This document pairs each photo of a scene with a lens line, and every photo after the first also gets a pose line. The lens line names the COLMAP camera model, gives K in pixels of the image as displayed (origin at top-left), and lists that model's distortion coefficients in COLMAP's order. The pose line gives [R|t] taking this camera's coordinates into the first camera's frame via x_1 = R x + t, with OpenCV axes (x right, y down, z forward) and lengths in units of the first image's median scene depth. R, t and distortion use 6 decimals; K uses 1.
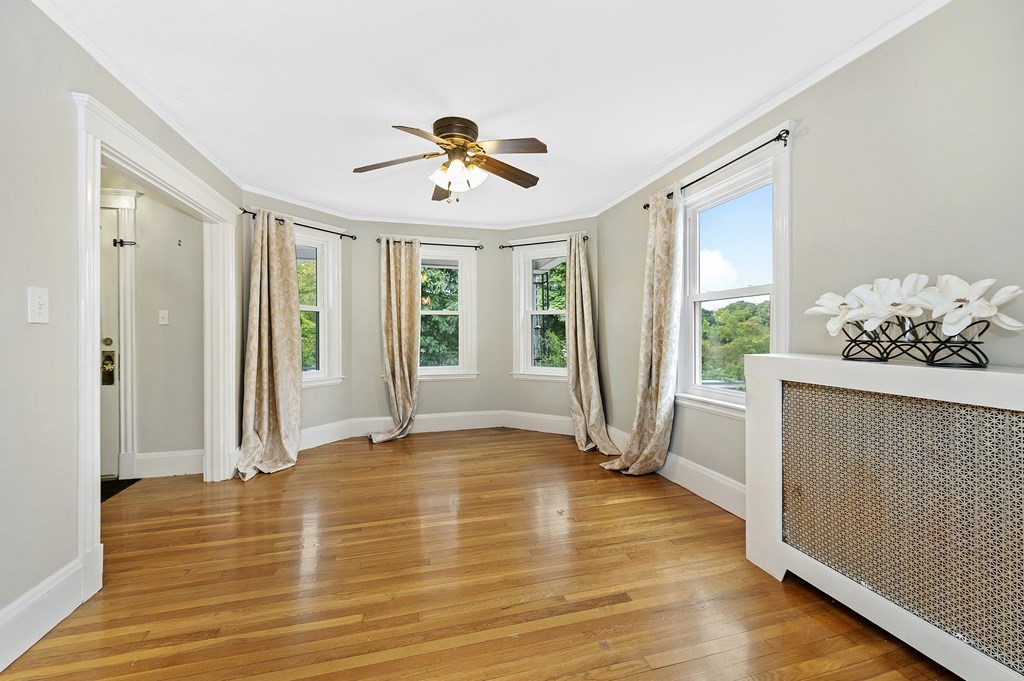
lens RADIAL K [[409.7, 0, 515.4], [0, 409.7, 337.7], [0, 0, 1]] dist [-0.000459, -0.000380]
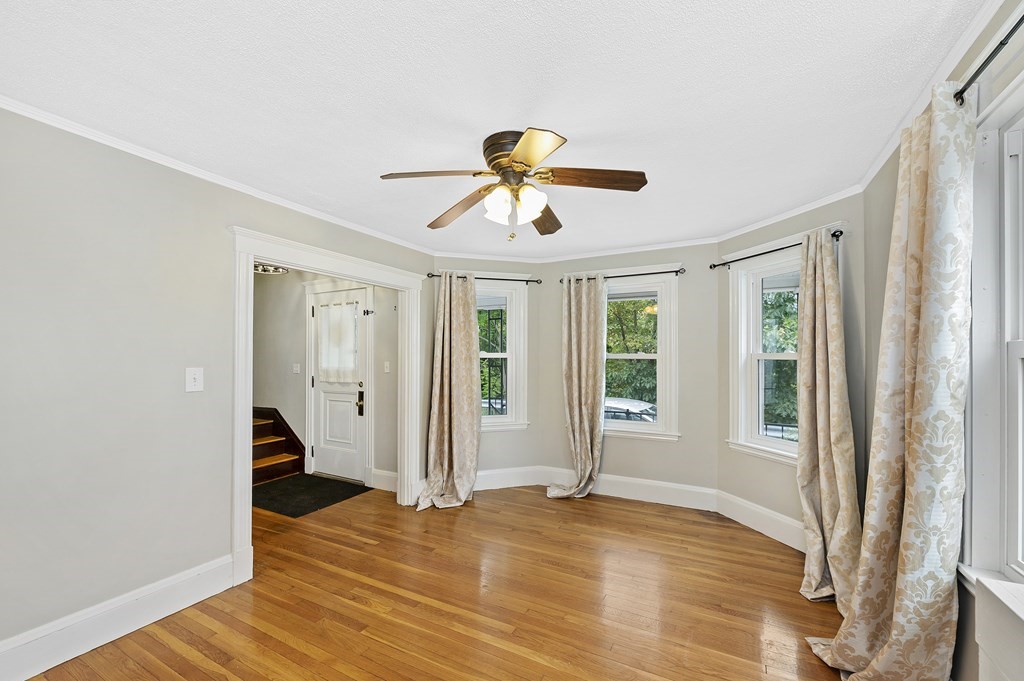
lens RADIAL K [[411.2, 0, 512.5], [0, 411.2, 358.1], [0, 0, 1]] dist [-0.007182, -0.000626]
pose [[0.725746, 0.003164, -0.687955, 0.328723], [-0.009854, 0.999935, -0.005797, -0.076378], [0.687892, 0.010987, 0.725730, 0.342525]]
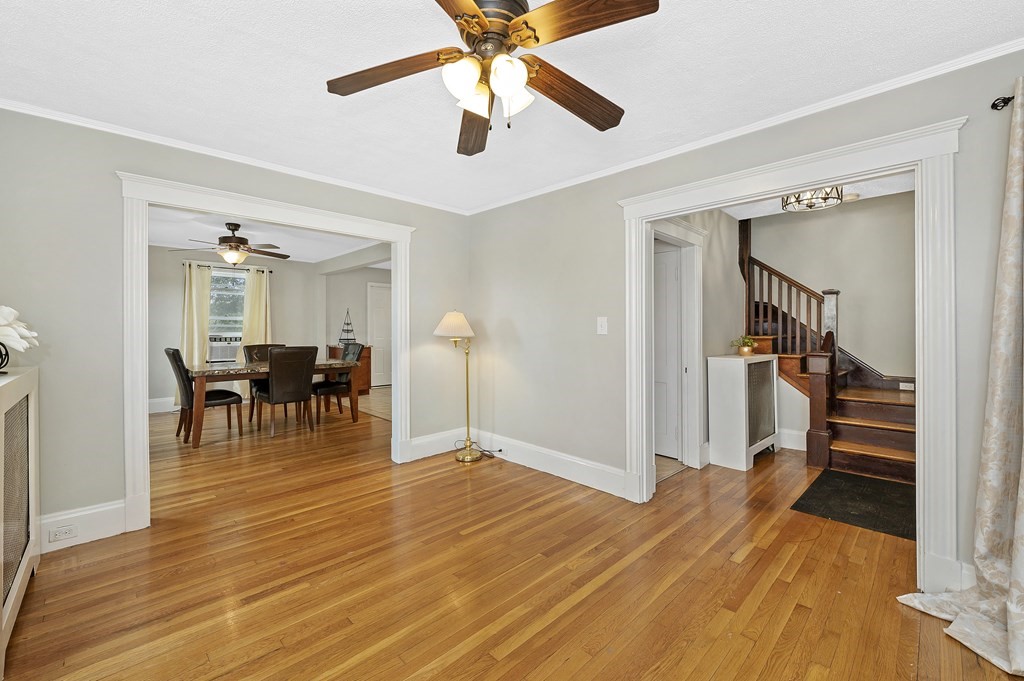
lens RADIAL K [[425.9, 0, 510.5], [0, 425.9, 326.6], [0, 0, 1]] dist [-0.001403, -0.000210]
pose [[-0.879638, 0.000899, -0.475642, 0.106229], [-0.001425, 0.999989, 0.004525, -0.039518], [0.475641, 0.004658, -0.879627, 1.263493]]
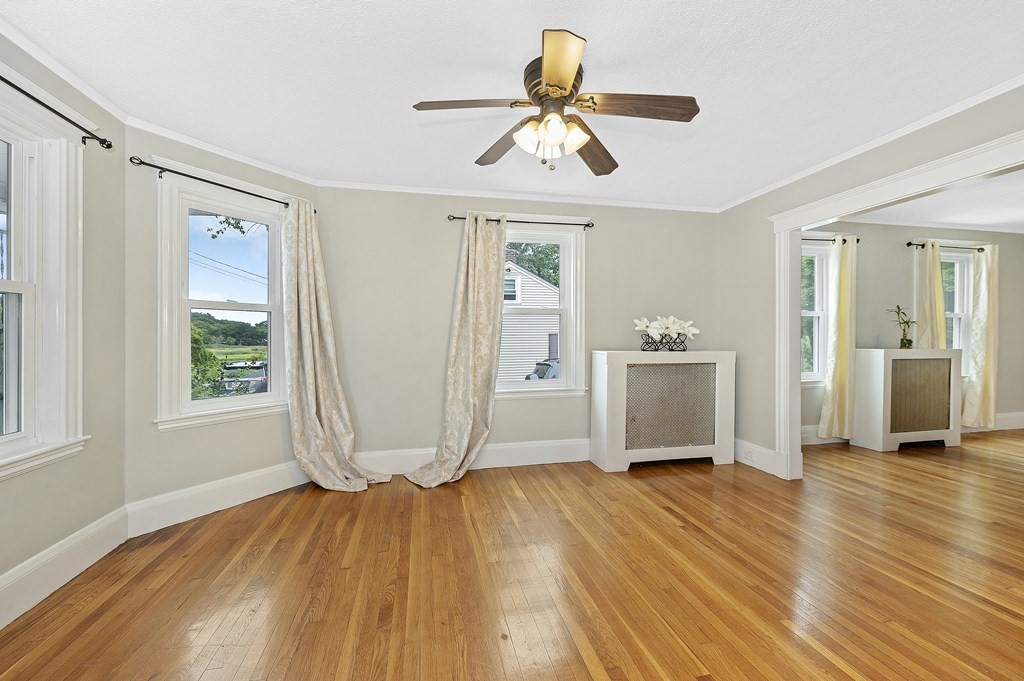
lens RADIAL K [[406.8, 0, 511.6], [0, 406.8, 338.1], [0, 0, 1]] dist [-0.000187, -0.000953]
pose [[0.056391, -0.002367, 0.998406, -0.734170], [0.011295, 0.999935, 0.001732, -0.014853], [-0.998345, 0.011180, 0.056414, 0.833972]]
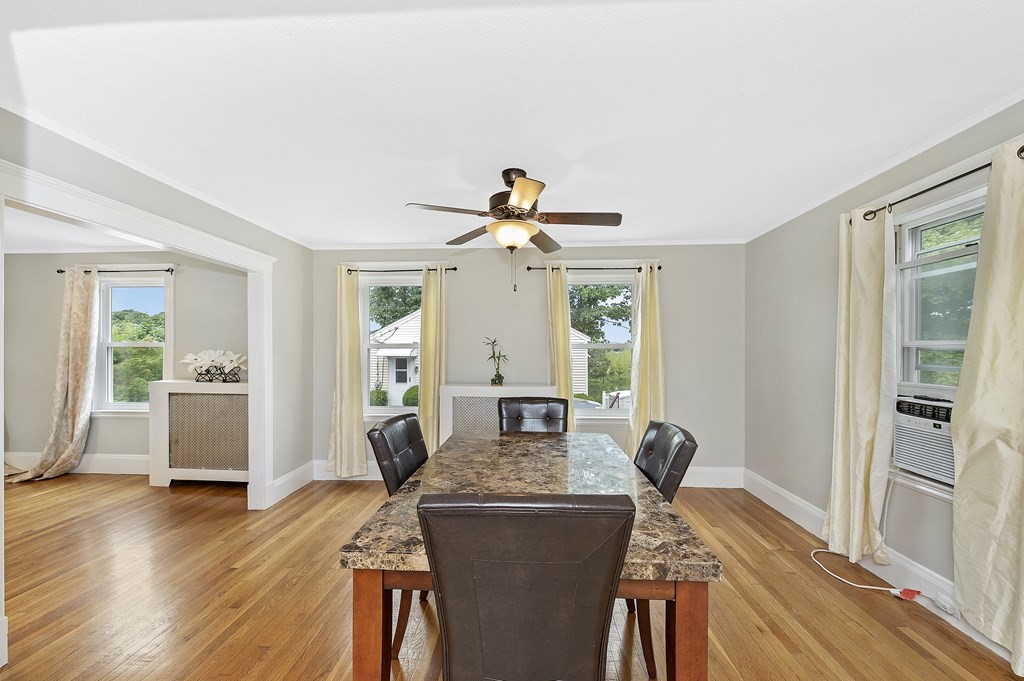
lens RADIAL K [[409.7, 0, 502.3], [0, 409.7, 353.0], [0, 0, 1]] dist [0.000230, -0.003076]
pose [[0.322363, 0.000512, 0.946616, -0.480146], [0.001785, 0.999998, -0.001149, -0.058264], [-0.946614, 0.002060, 0.322362, -0.792281]]
